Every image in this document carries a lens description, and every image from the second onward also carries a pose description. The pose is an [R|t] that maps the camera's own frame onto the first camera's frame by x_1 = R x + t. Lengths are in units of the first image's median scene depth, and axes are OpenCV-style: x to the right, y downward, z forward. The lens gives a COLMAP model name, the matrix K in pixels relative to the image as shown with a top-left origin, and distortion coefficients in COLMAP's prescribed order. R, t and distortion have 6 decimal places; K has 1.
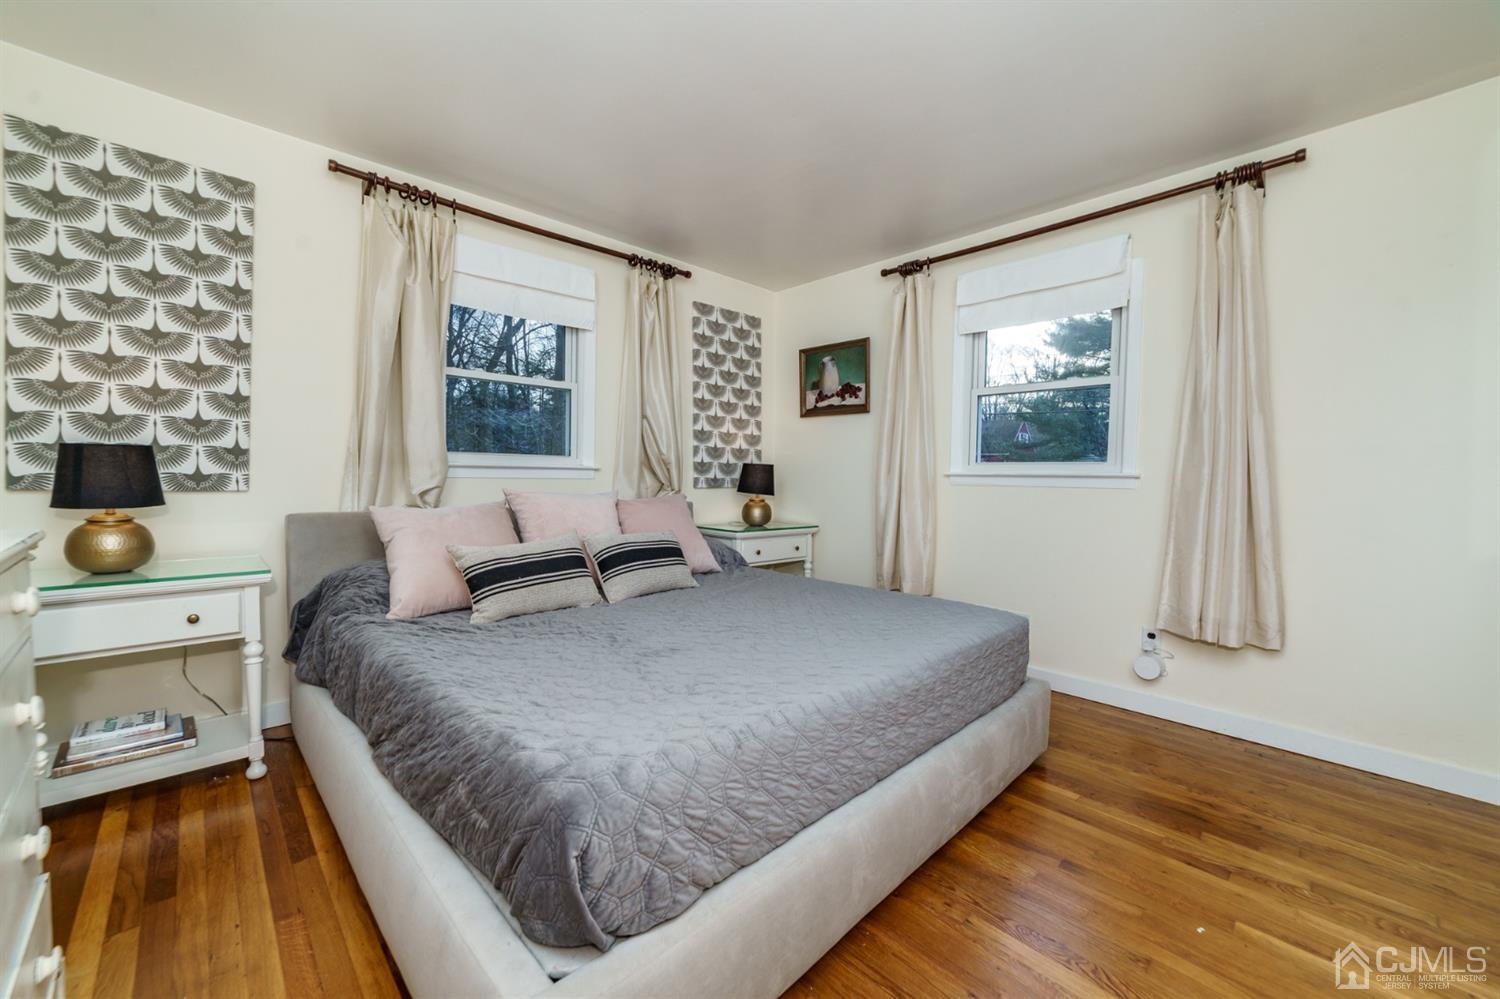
lens RADIAL K [[584.9, 0, 747.9], [0, 584.9, 502.1], [0, 0, 1]] dist [-0.000210, 0.000018]
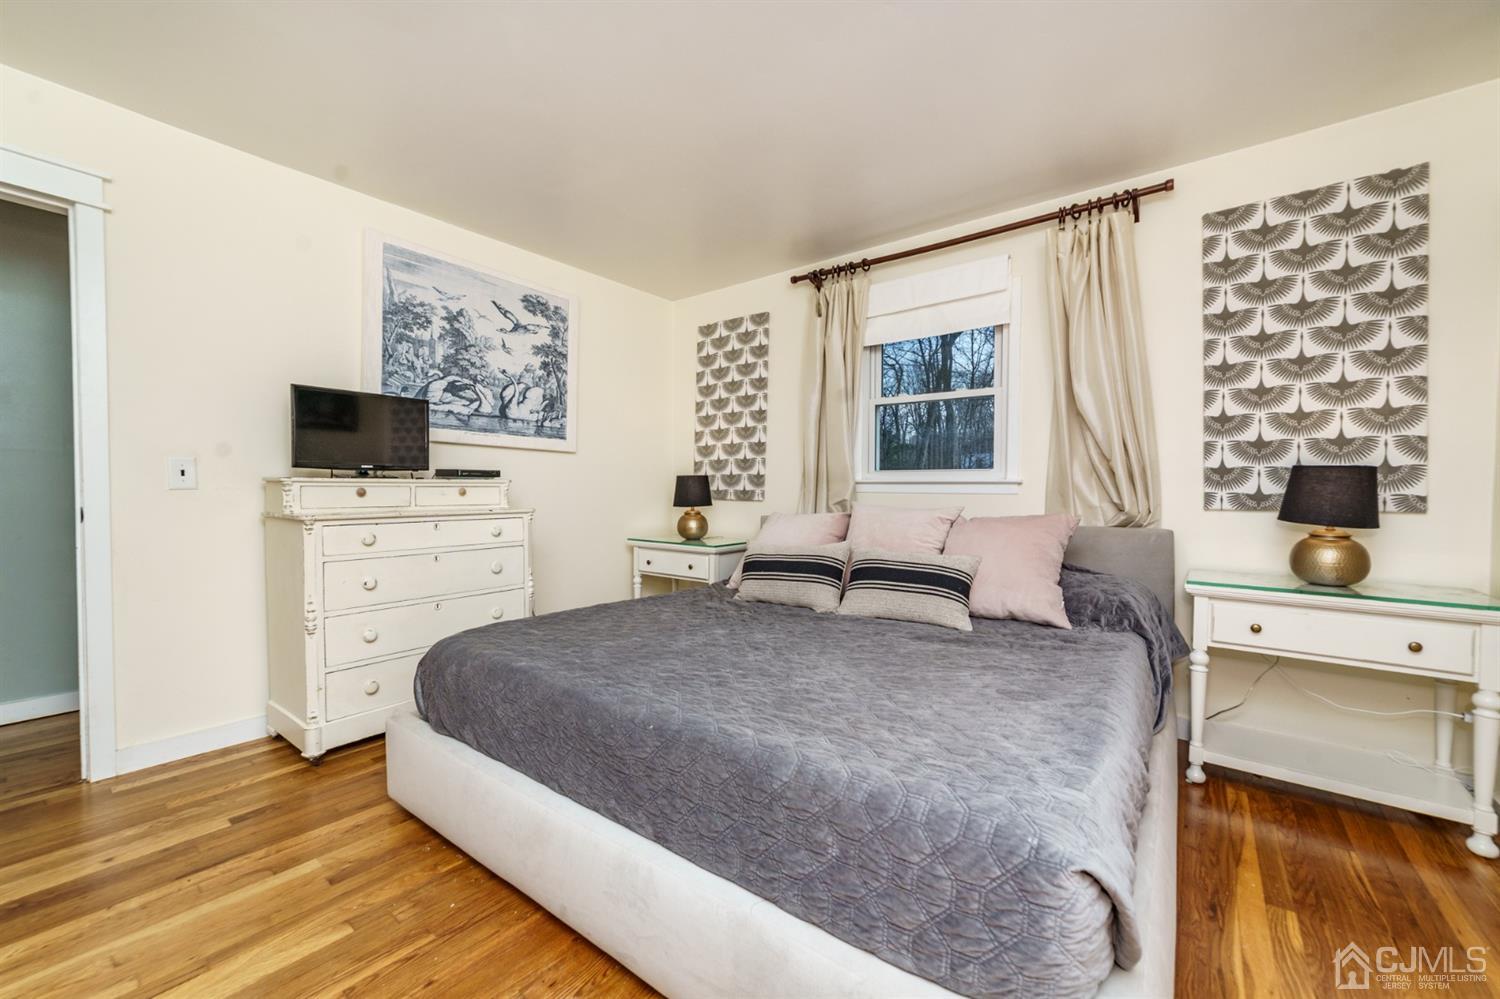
lens RADIAL K [[586.1, 0, 742.7], [0, 586.1, 516.2], [0, 0, 1]] dist [-0.050773, 0.017171]
pose [[0.142977, 0.035627, -0.989084, 0.732039], [-0.042719, 0.998643, 0.029796, -0.021126], [0.988804, 0.037992, 0.144305, 0.683066]]
